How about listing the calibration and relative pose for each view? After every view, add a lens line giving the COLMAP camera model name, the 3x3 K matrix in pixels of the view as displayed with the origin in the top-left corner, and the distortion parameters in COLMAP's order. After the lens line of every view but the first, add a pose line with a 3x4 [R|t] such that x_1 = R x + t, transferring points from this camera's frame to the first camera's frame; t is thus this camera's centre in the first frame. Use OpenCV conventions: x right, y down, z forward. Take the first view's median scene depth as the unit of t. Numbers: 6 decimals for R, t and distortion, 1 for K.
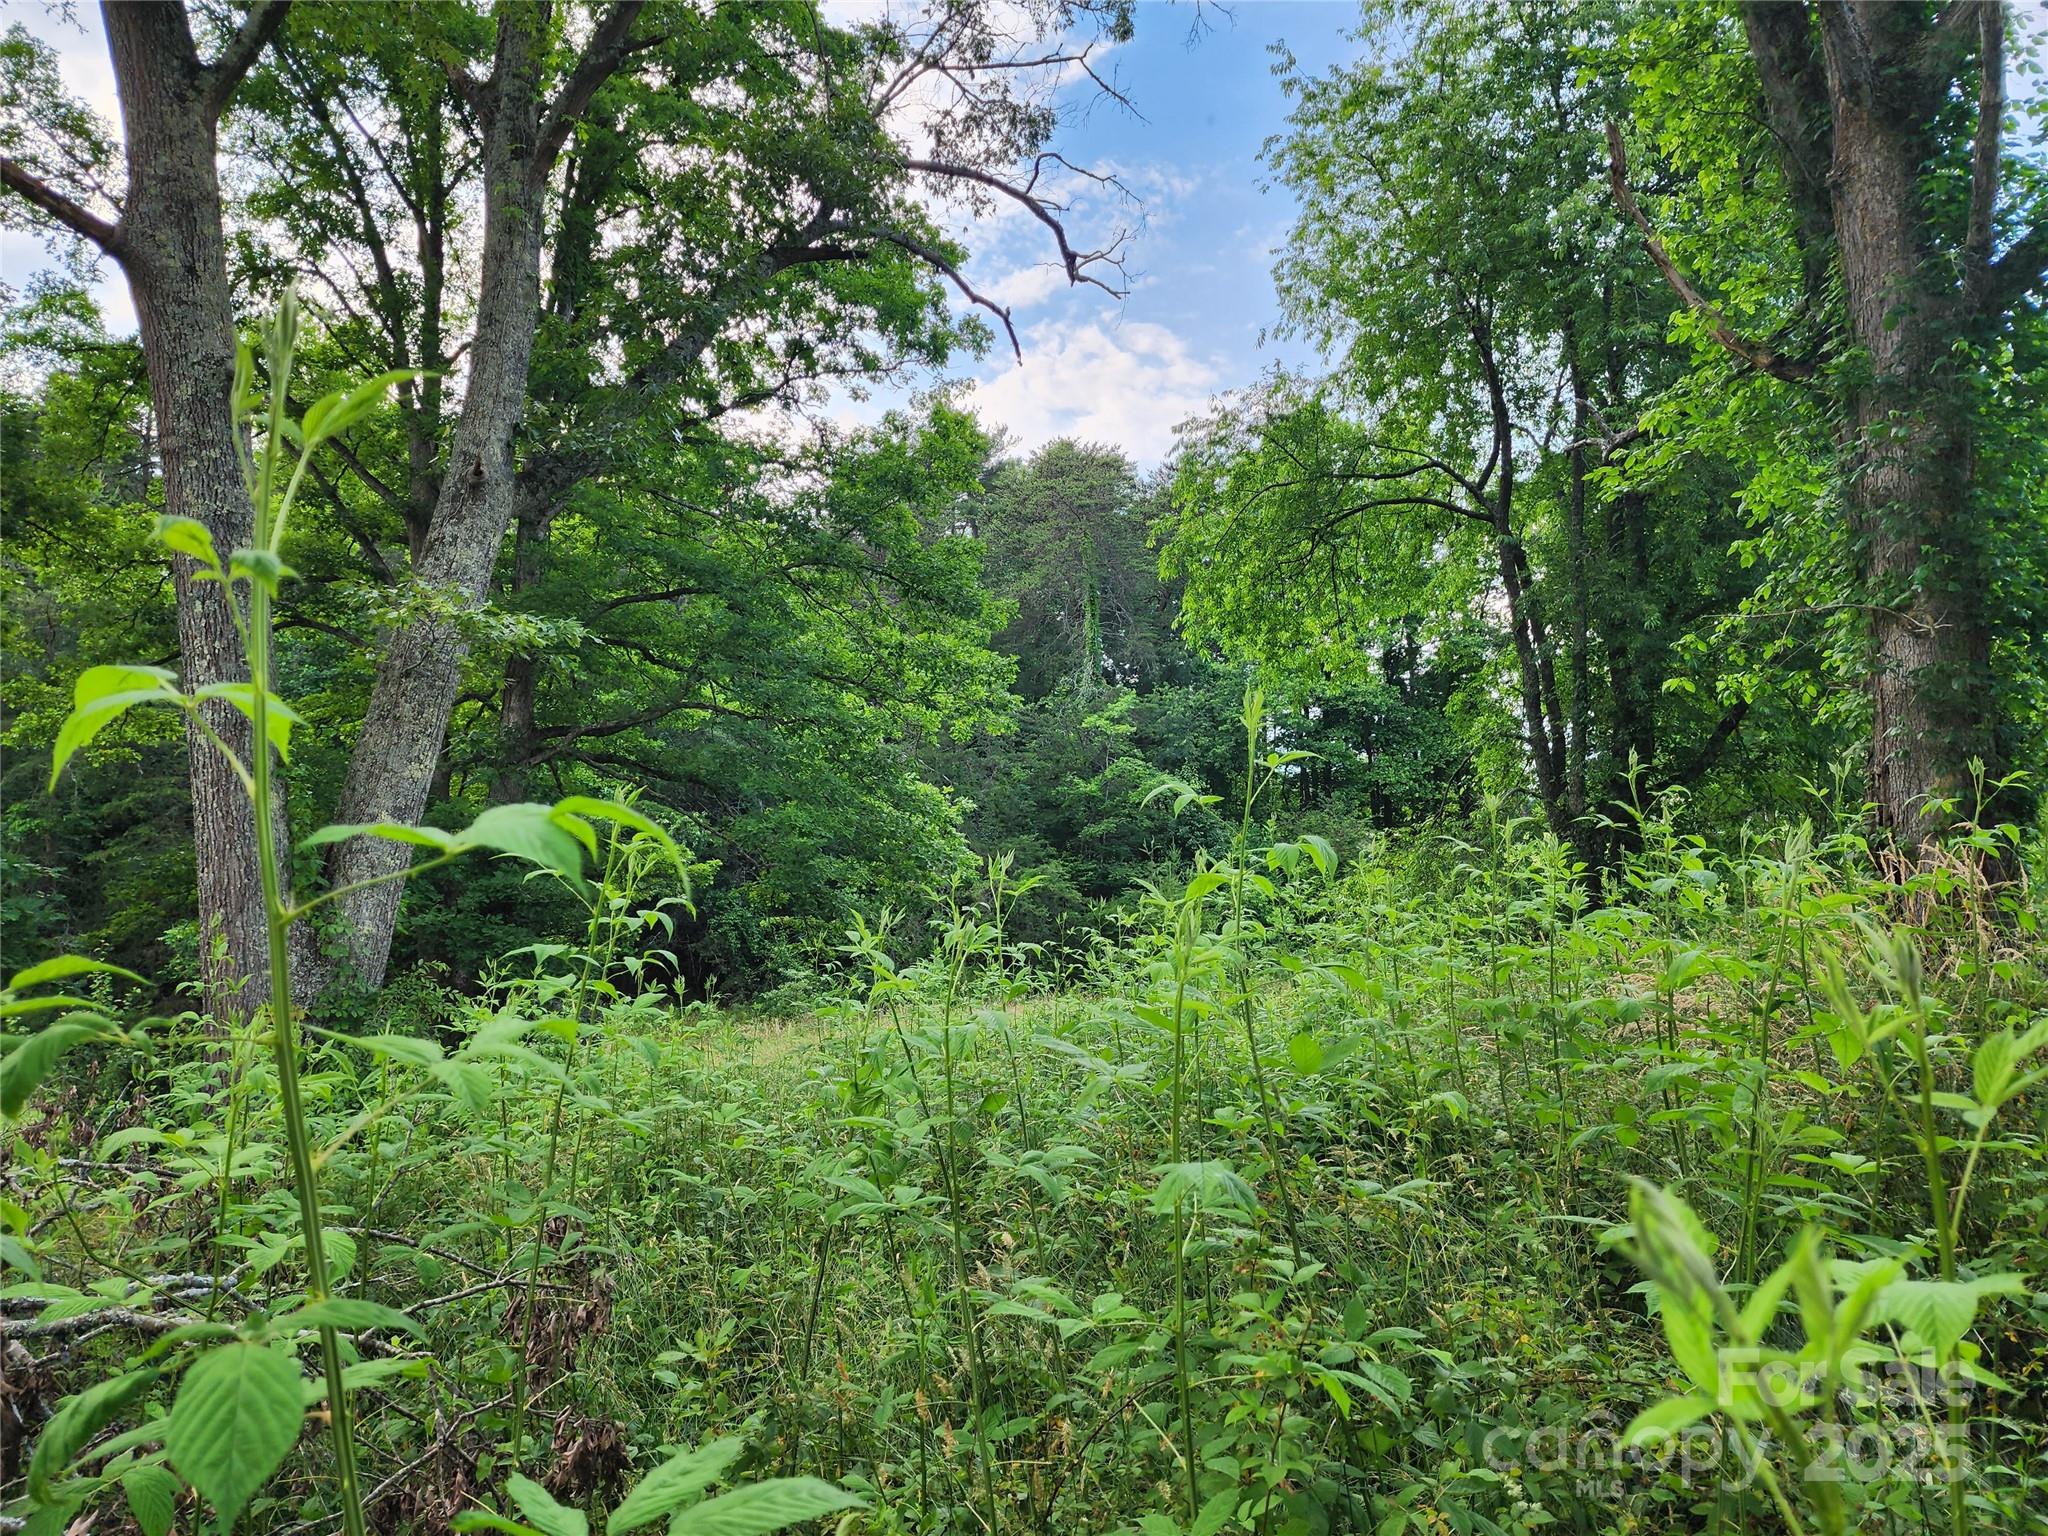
lens RADIAL K [[1364.4, 0, 1015.4], [0, 1364.4, 782.9], [0, 0, 1]] dist [0.071815, -0.058257]
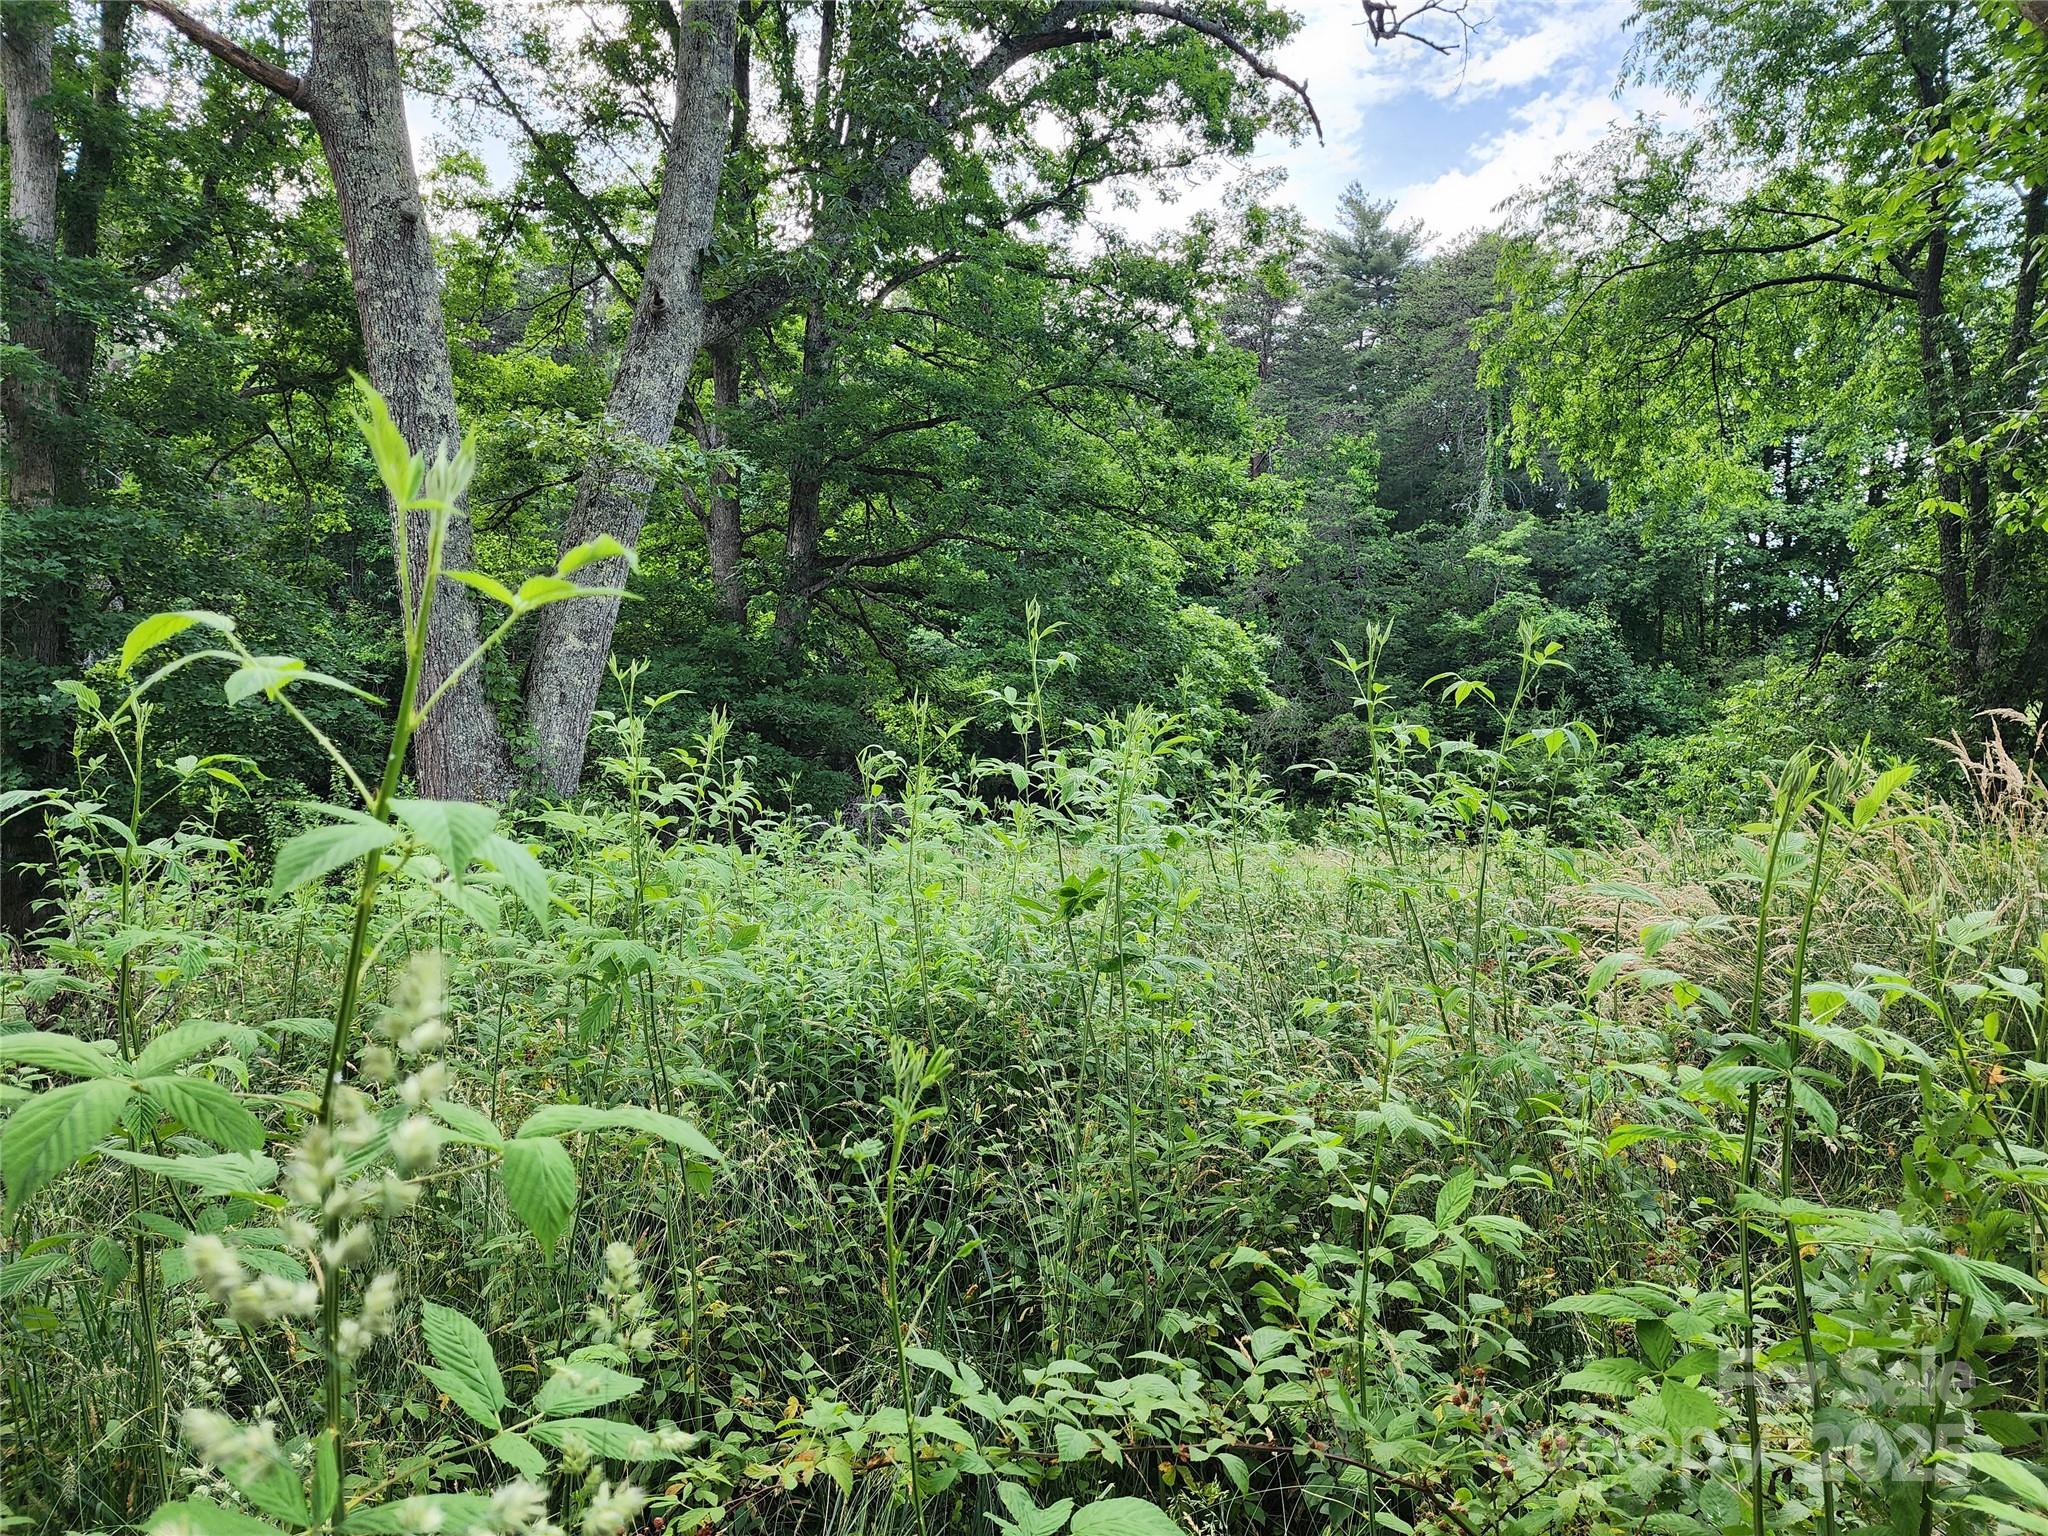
lens RADIAL K [[1364.4, 0, 1021.6], [0, 1364.4, 761.0], [0, 0, 1]] dist [0.071815, -0.058257]
pose [[0.951063, 0.051507, -0.304675, 0.104096], [-0.018577, 0.993757, 0.110012, -0.003093], [0.308439, -0.098968, 0.946082, 0.048477]]
